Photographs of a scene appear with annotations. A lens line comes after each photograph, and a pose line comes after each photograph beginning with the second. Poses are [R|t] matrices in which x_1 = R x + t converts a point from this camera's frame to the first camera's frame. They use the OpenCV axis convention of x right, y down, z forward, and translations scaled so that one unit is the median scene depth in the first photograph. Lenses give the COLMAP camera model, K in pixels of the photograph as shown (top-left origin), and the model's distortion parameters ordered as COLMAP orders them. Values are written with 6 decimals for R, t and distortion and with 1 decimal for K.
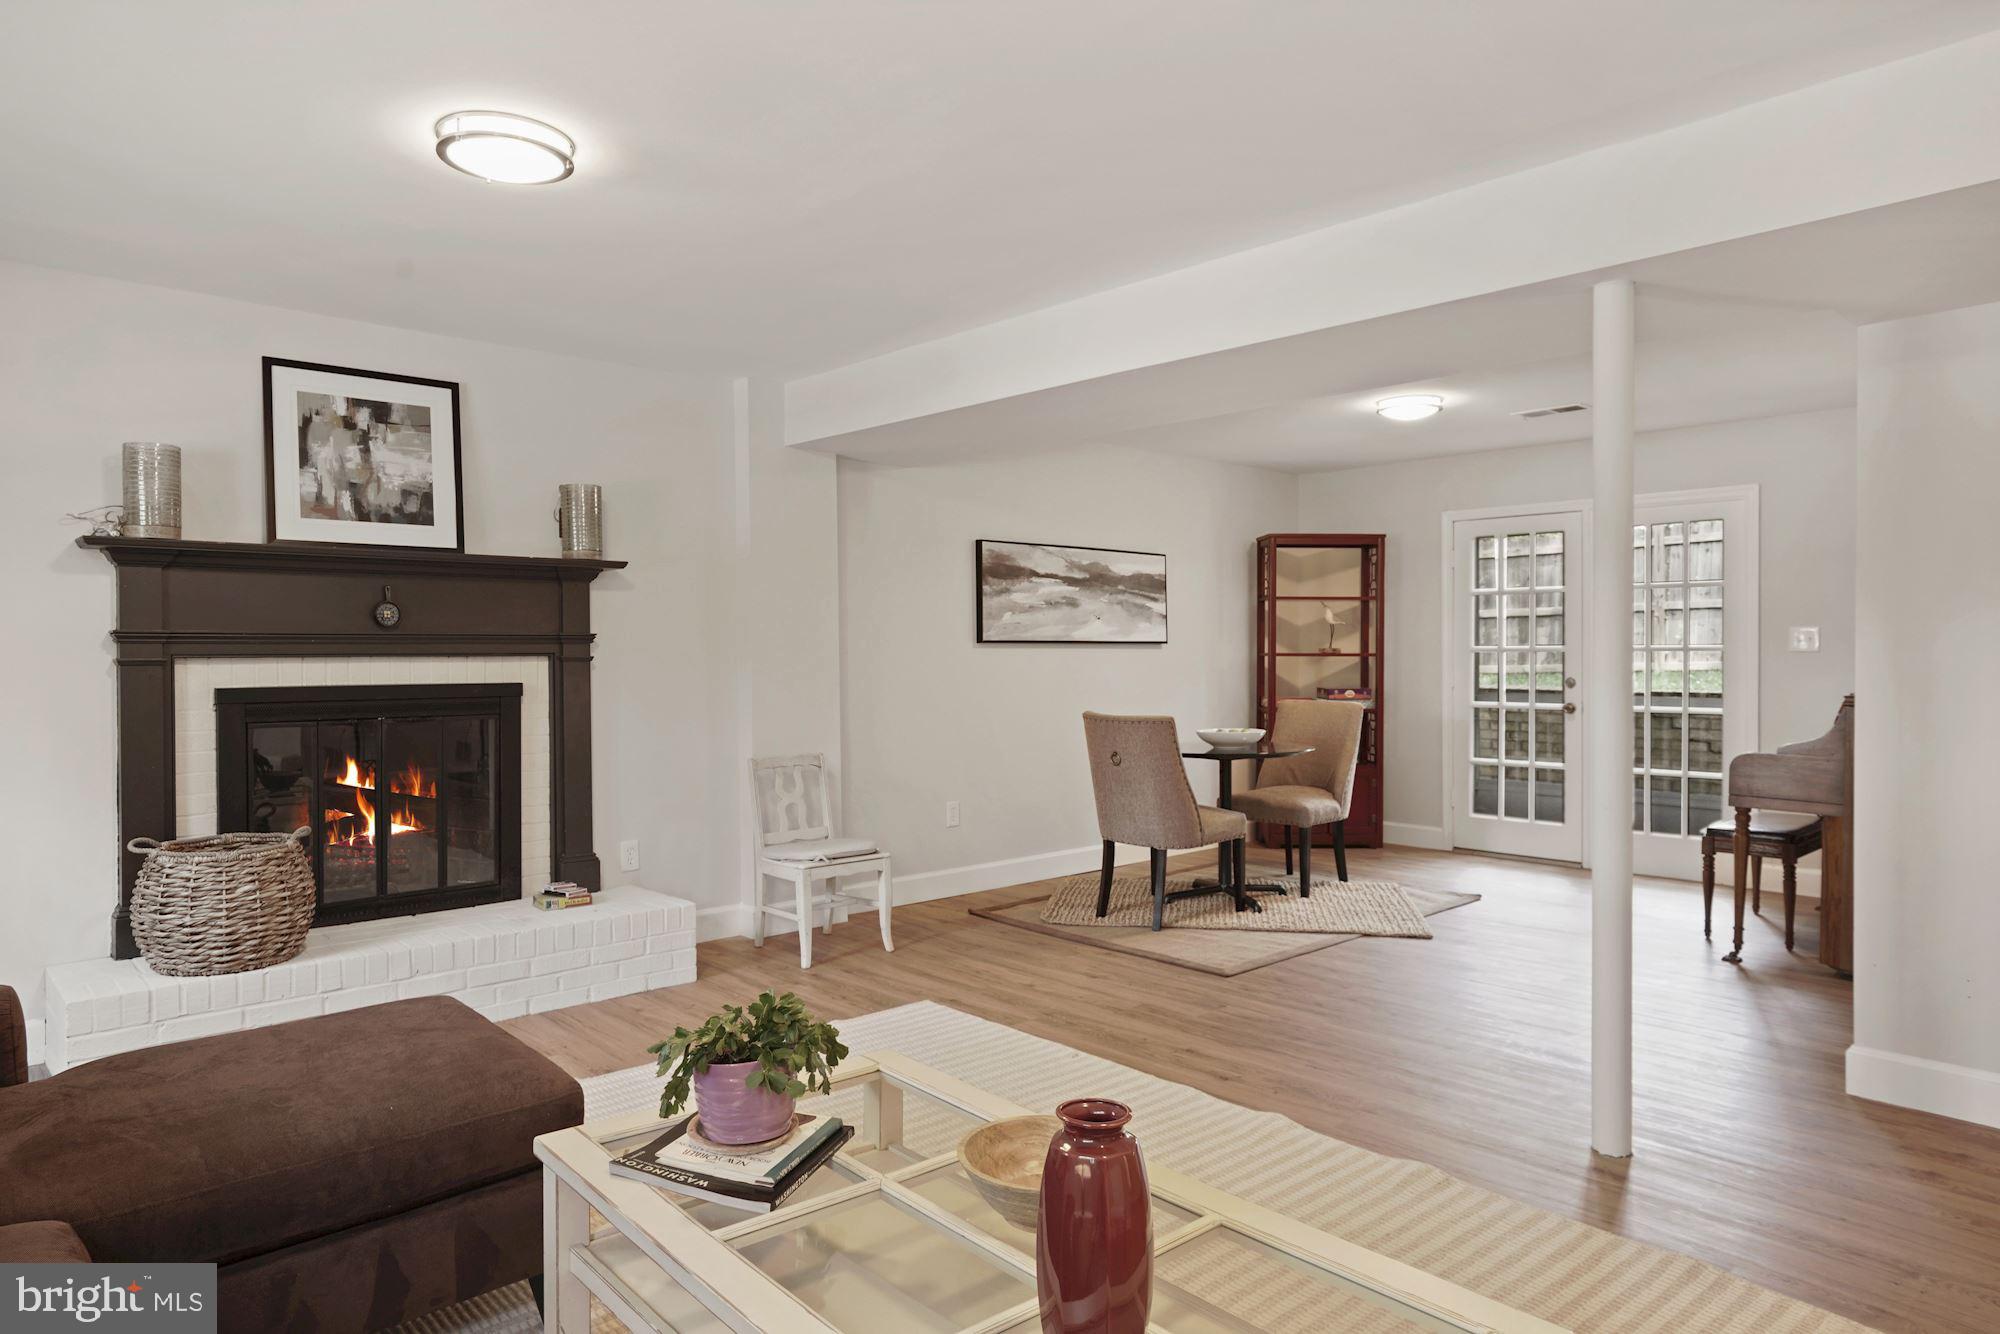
lens RADIAL K [[1218.9, 0, 959.3], [0, 1218.9, 665.0], [0, 0, 1]] dist [-0.019878, 0.000725]
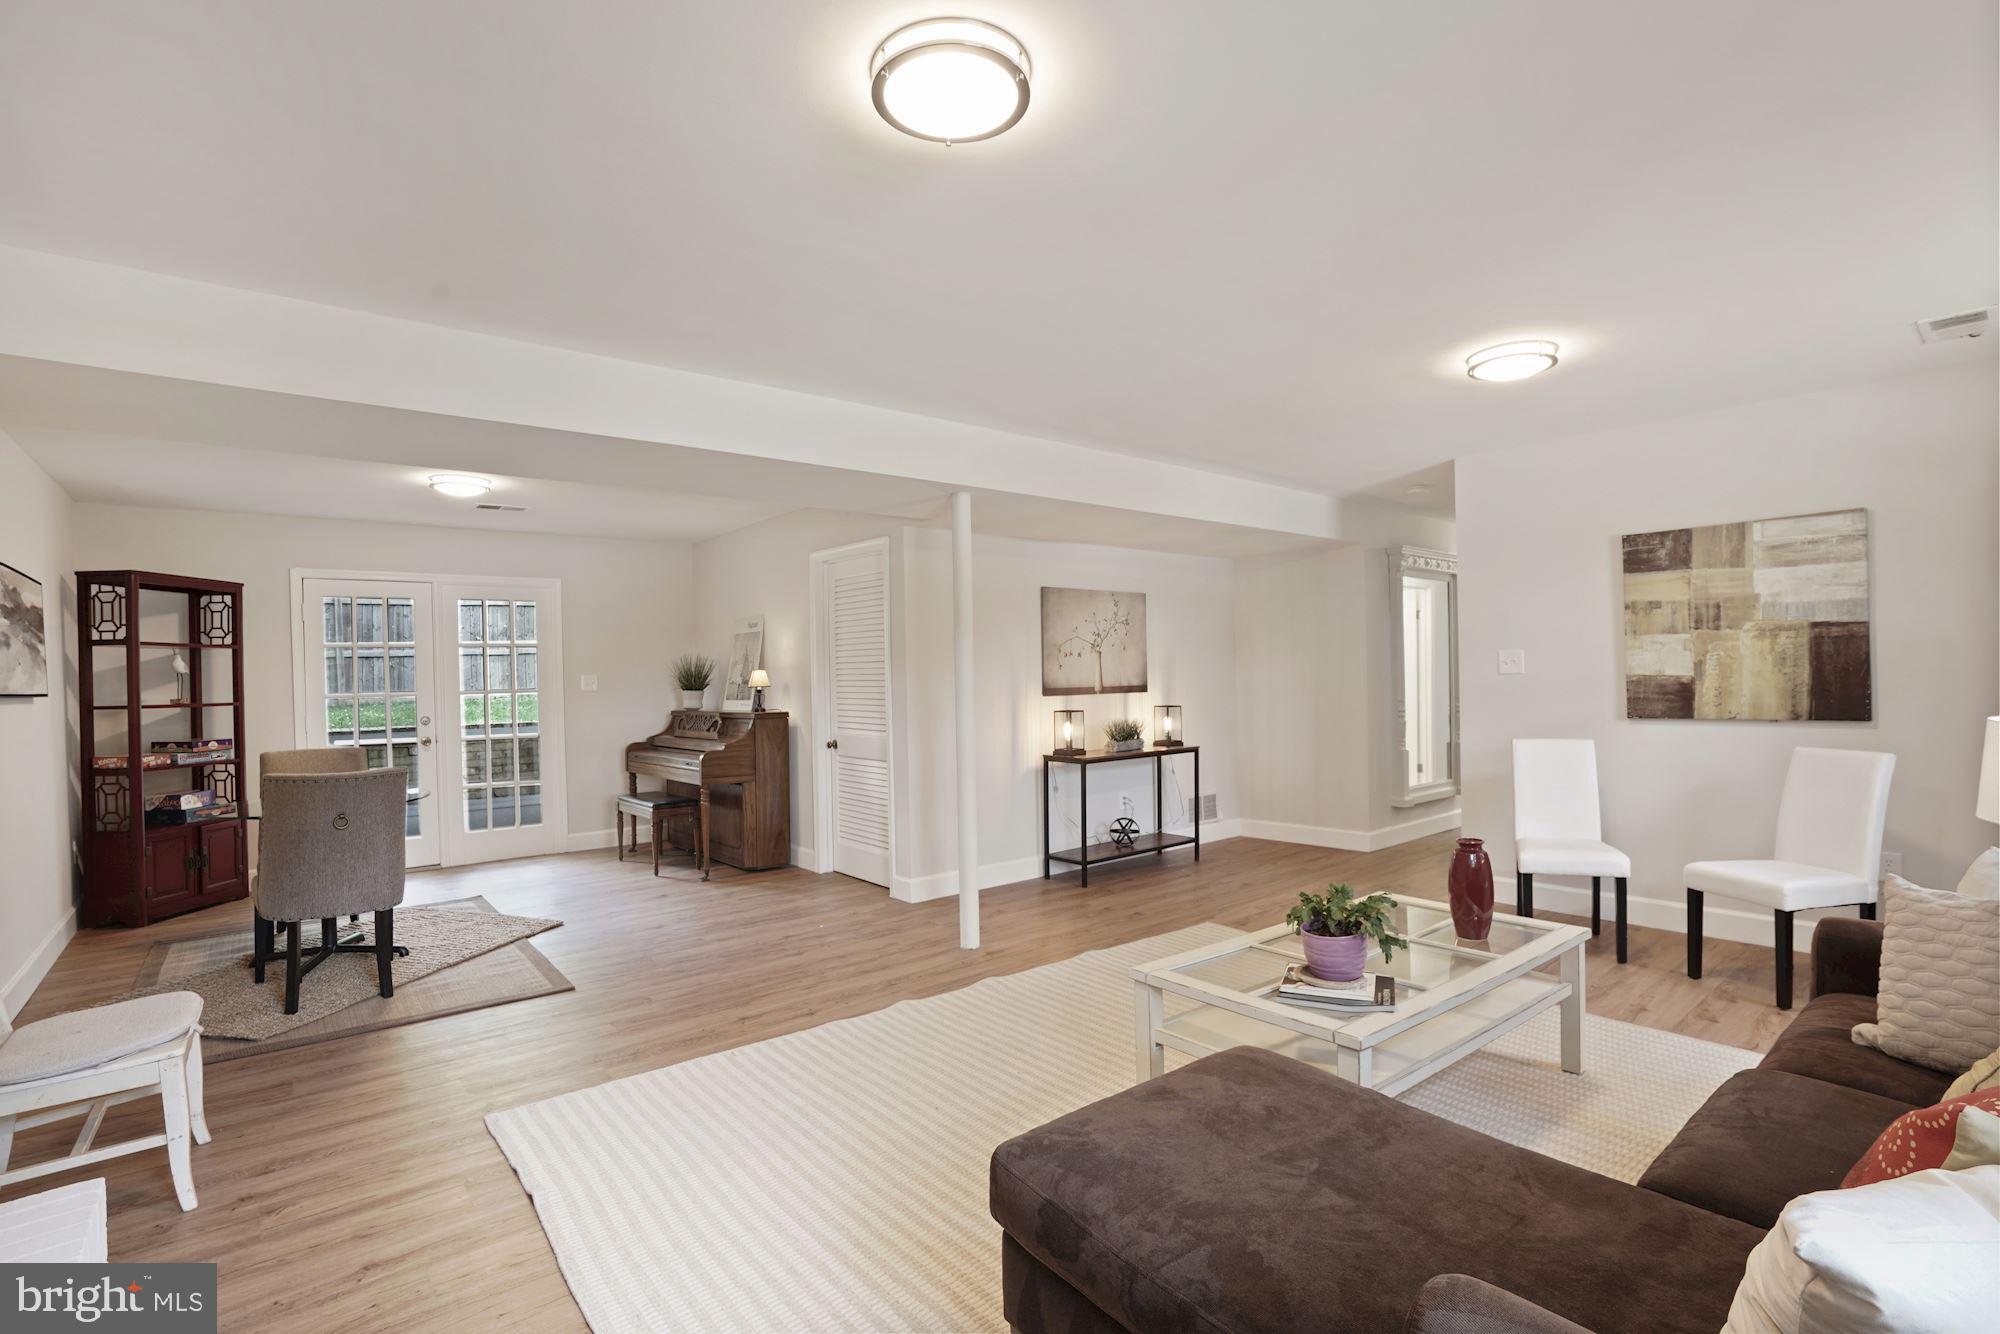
lens RADIAL K [[933.0, 0, 987.9], [0, 933.0, 680.3], [0, 0, 1]] dist [-0.062052, 0.024530]
pose [[0.045764, -0.004240, 0.998943, -0.539285], [0.033965, 0.999419, 0.002686, -0.013063], [-0.998375, 0.033806, 0.045881, 0.520350]]
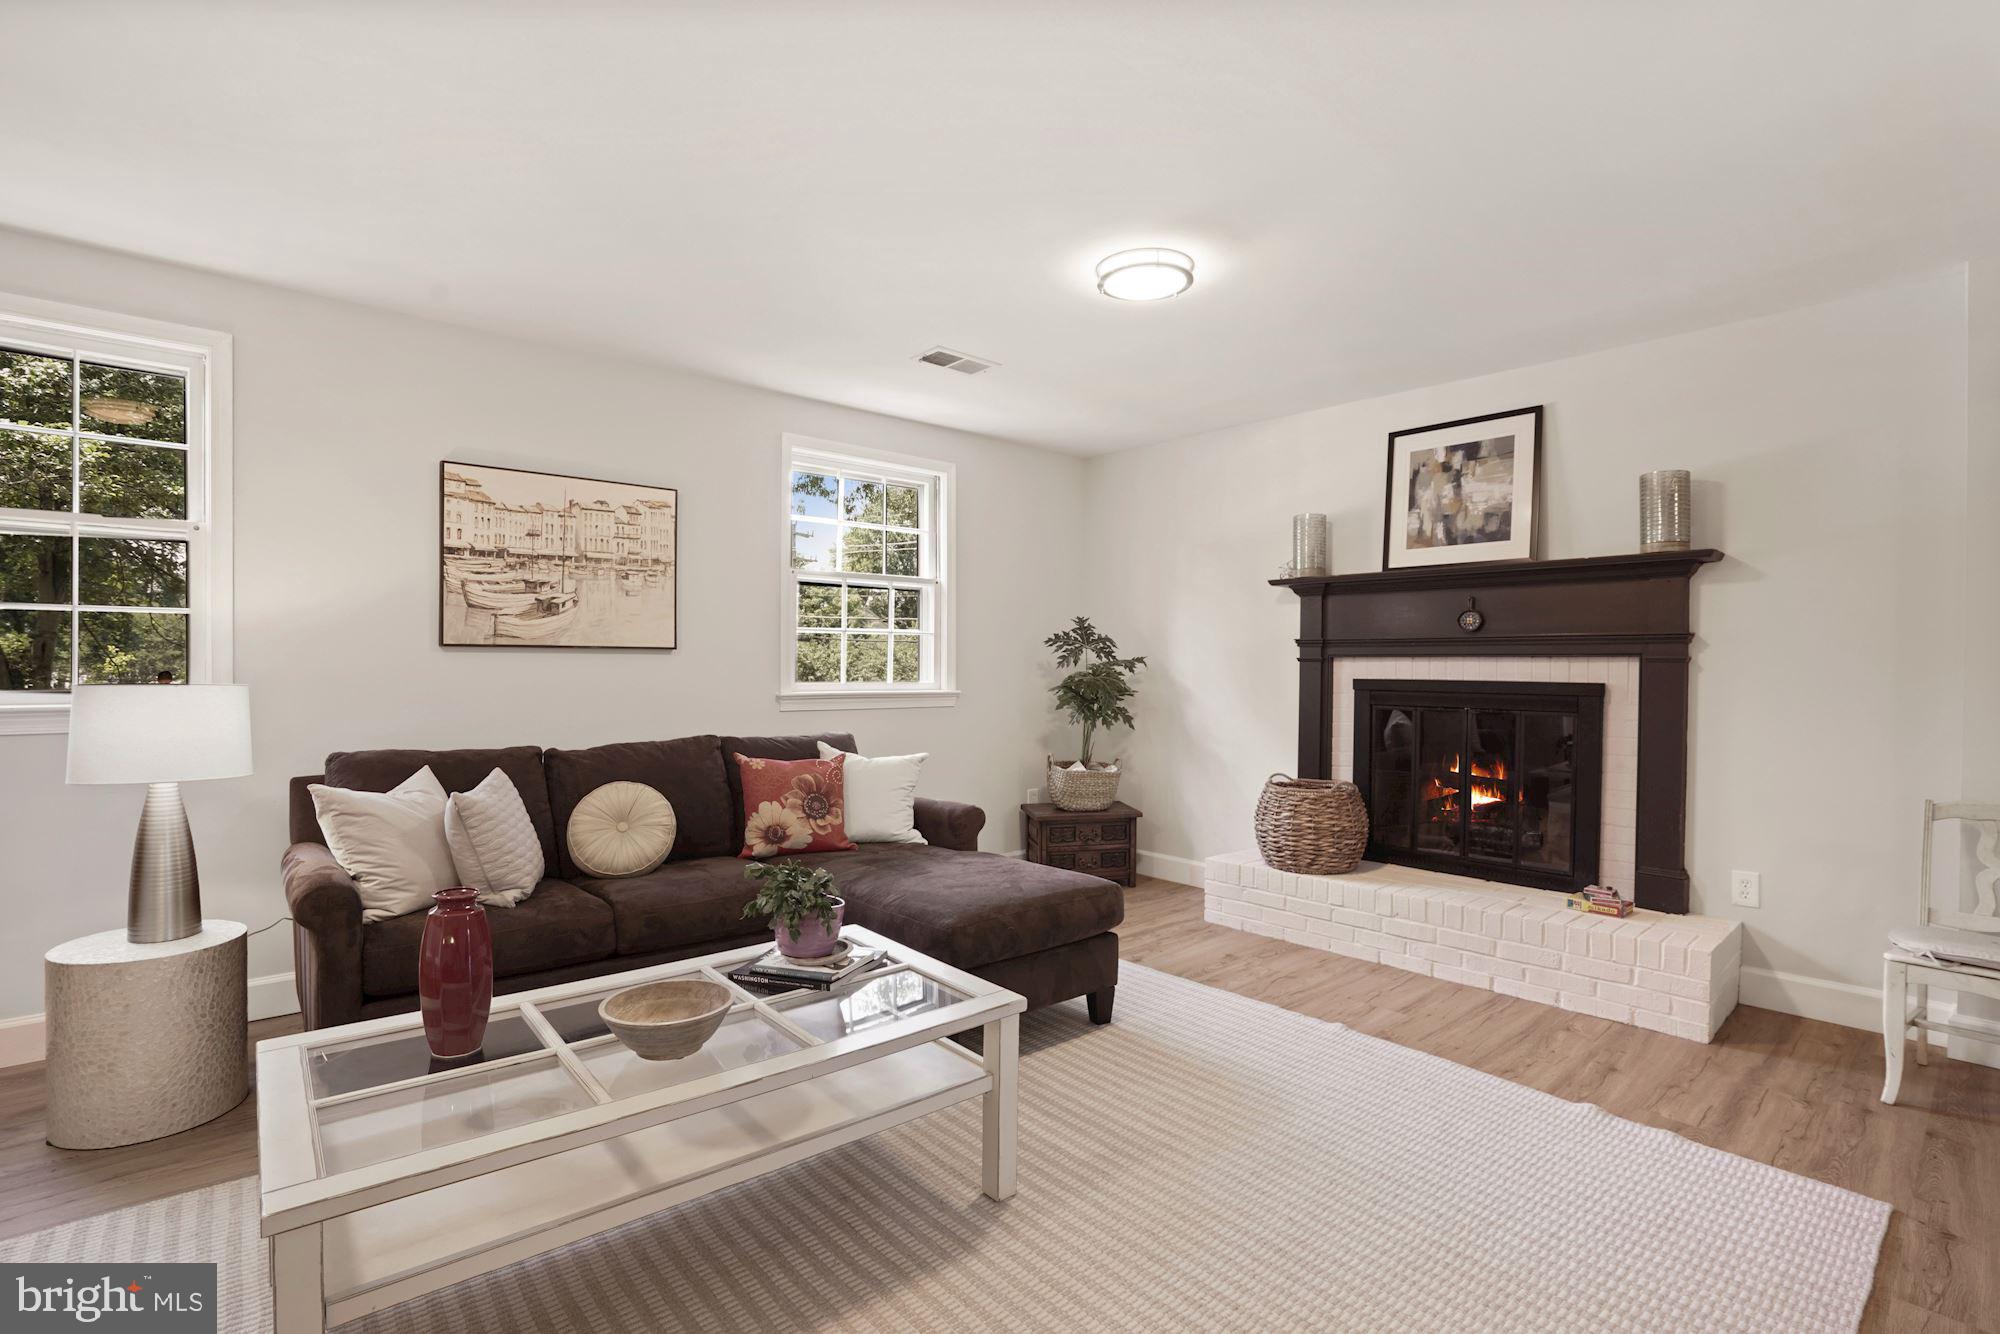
lens RADIAL K [[933.0, 0, 987.9], [0, 933.0, 680.3], [0, 0, 1]] dist [-0.062052, 0.024530]
pose [[-0.012675, 0.020009, -0.999719, 0.365172], [-0.018403, 0.999626, 0.020241, 0.005703], [0.999750, 0.018654, -0.012302, 0.458089]]
